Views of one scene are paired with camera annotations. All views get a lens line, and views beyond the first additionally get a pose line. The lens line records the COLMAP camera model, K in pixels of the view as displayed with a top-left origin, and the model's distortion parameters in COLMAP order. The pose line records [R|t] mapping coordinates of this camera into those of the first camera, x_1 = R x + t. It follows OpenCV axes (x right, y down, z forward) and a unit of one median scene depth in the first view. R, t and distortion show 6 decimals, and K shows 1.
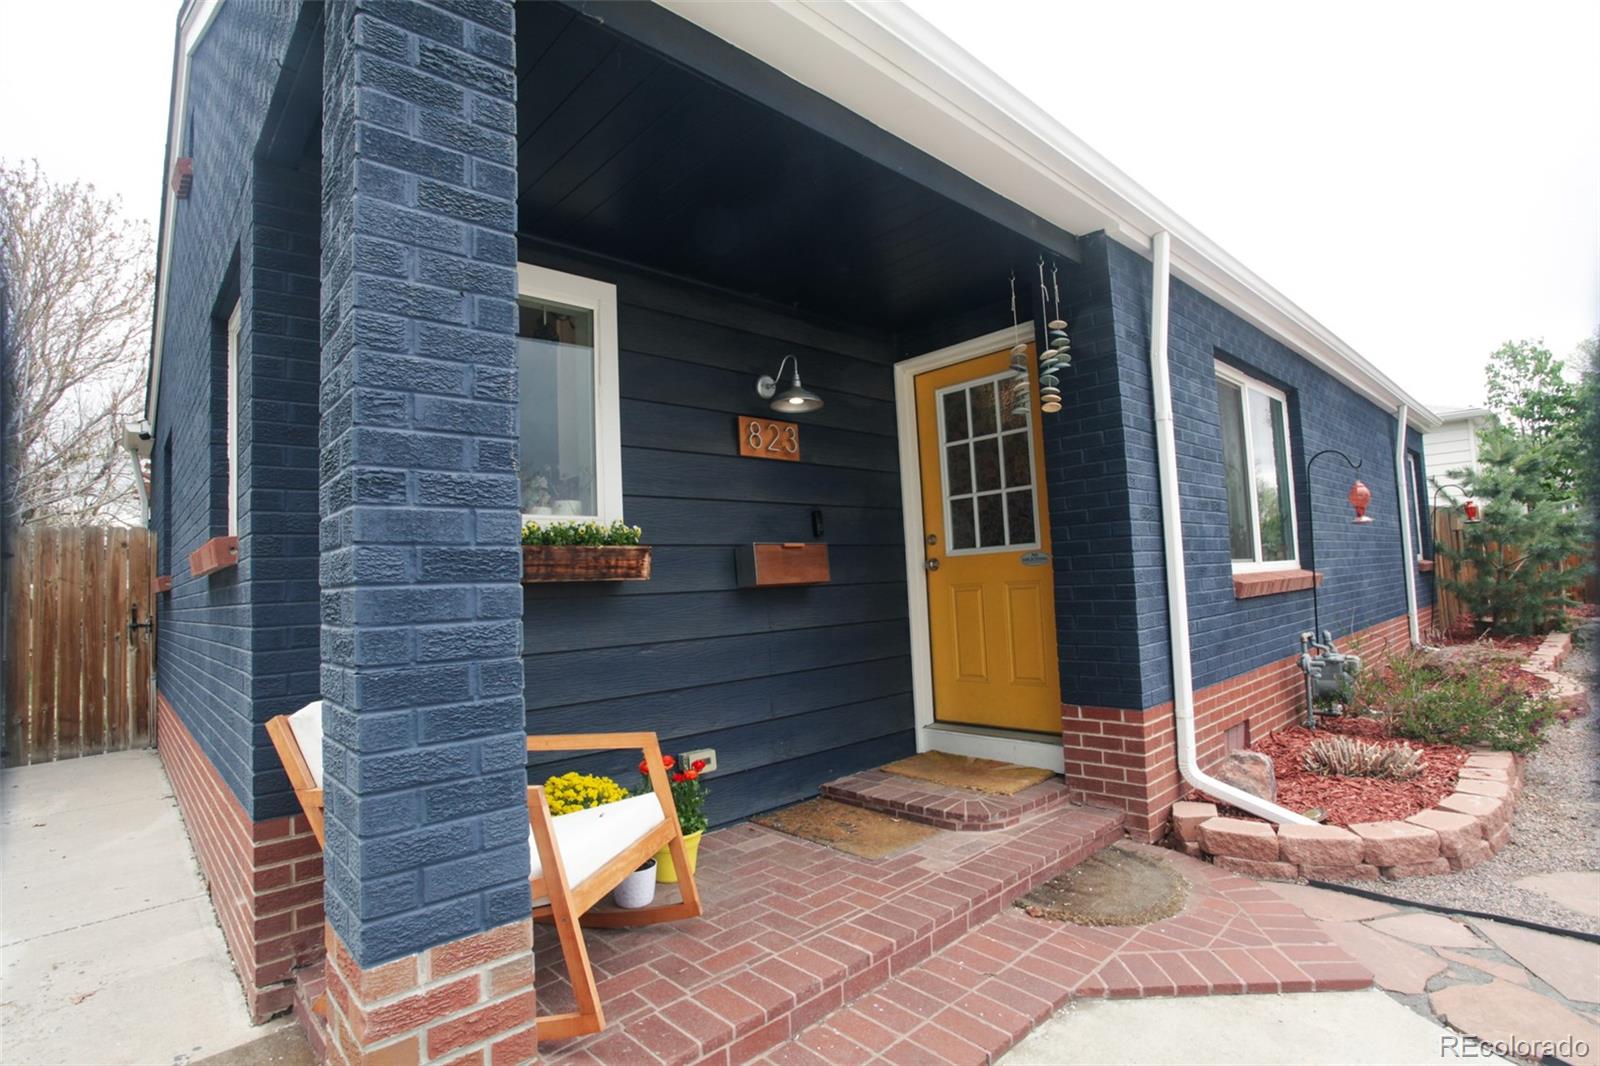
lens RADIAL K [[761.9, 0, 805.5], [0, 761.9, 539.9], [0, 0, 1]] dist [-0.046731, 0.000315]
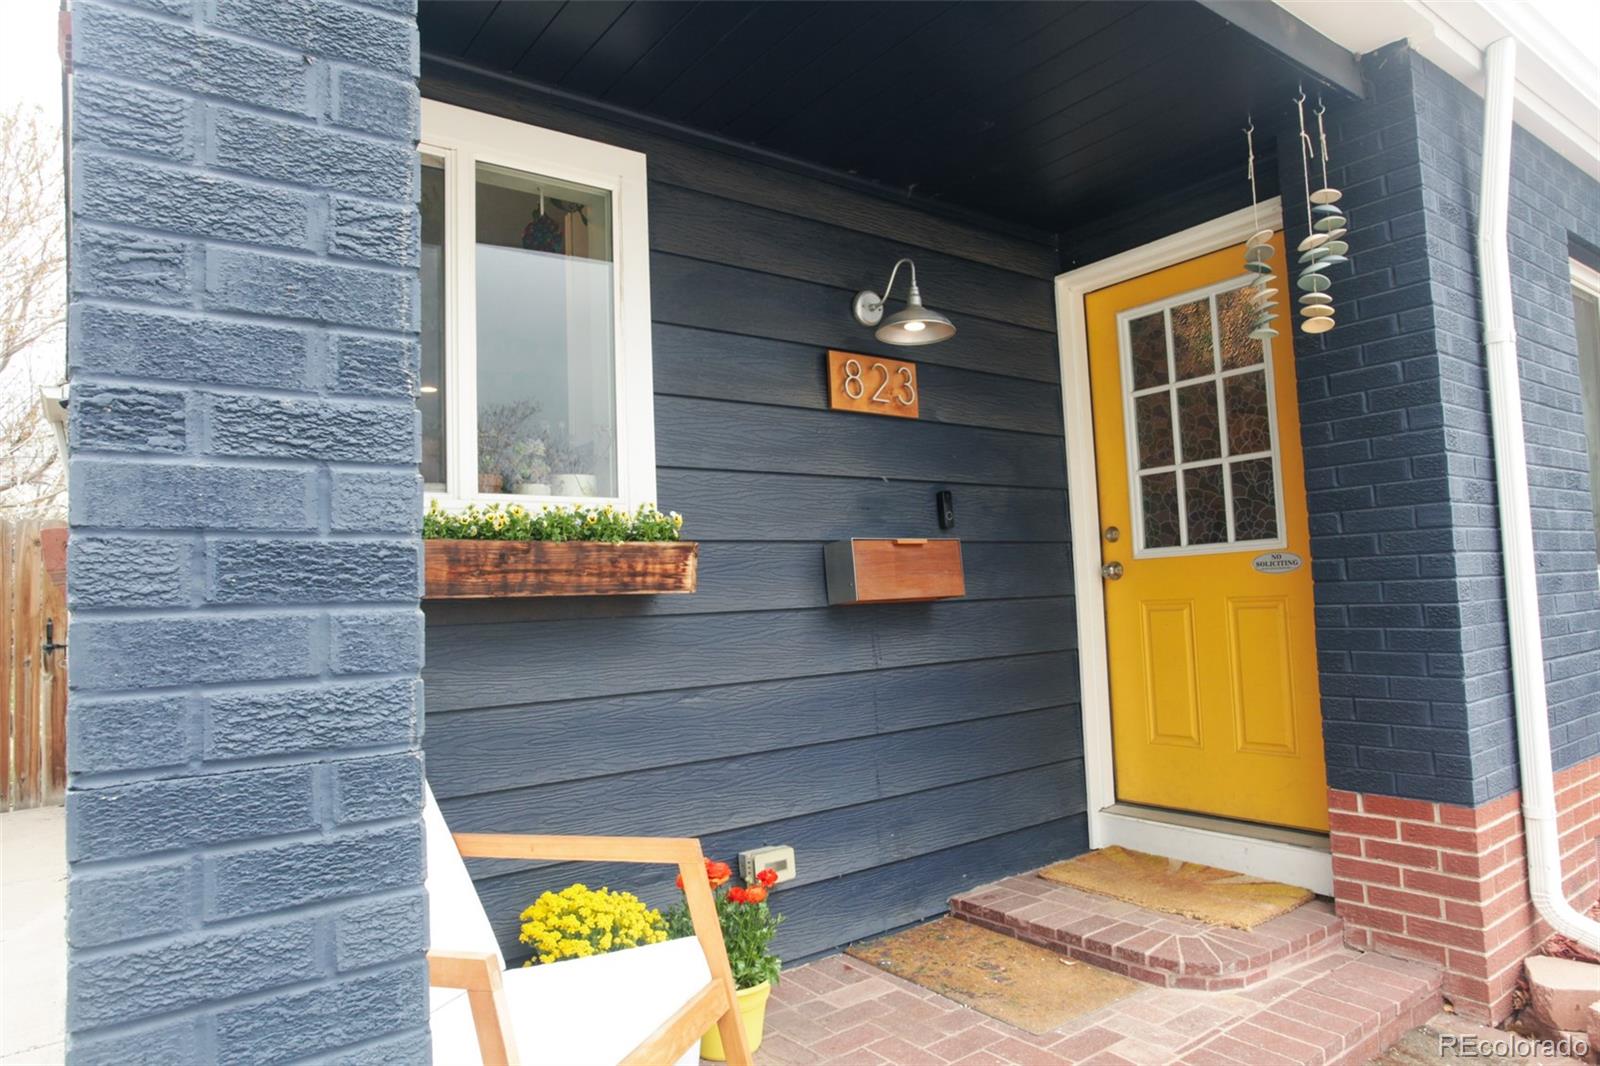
lens RADIAL K [[978.7, 0, 801.2], [0, 978.7, 532.0], [0, 0, 1]] dist [-0.010734, 0.000405]
pose [[0.993383, -0.000879, -0.114845, -0.012397], [0.000241, 0.999984, -0.005563, 0.003239], [0.114848, 0.005499, 0.993368, 0.135478]]
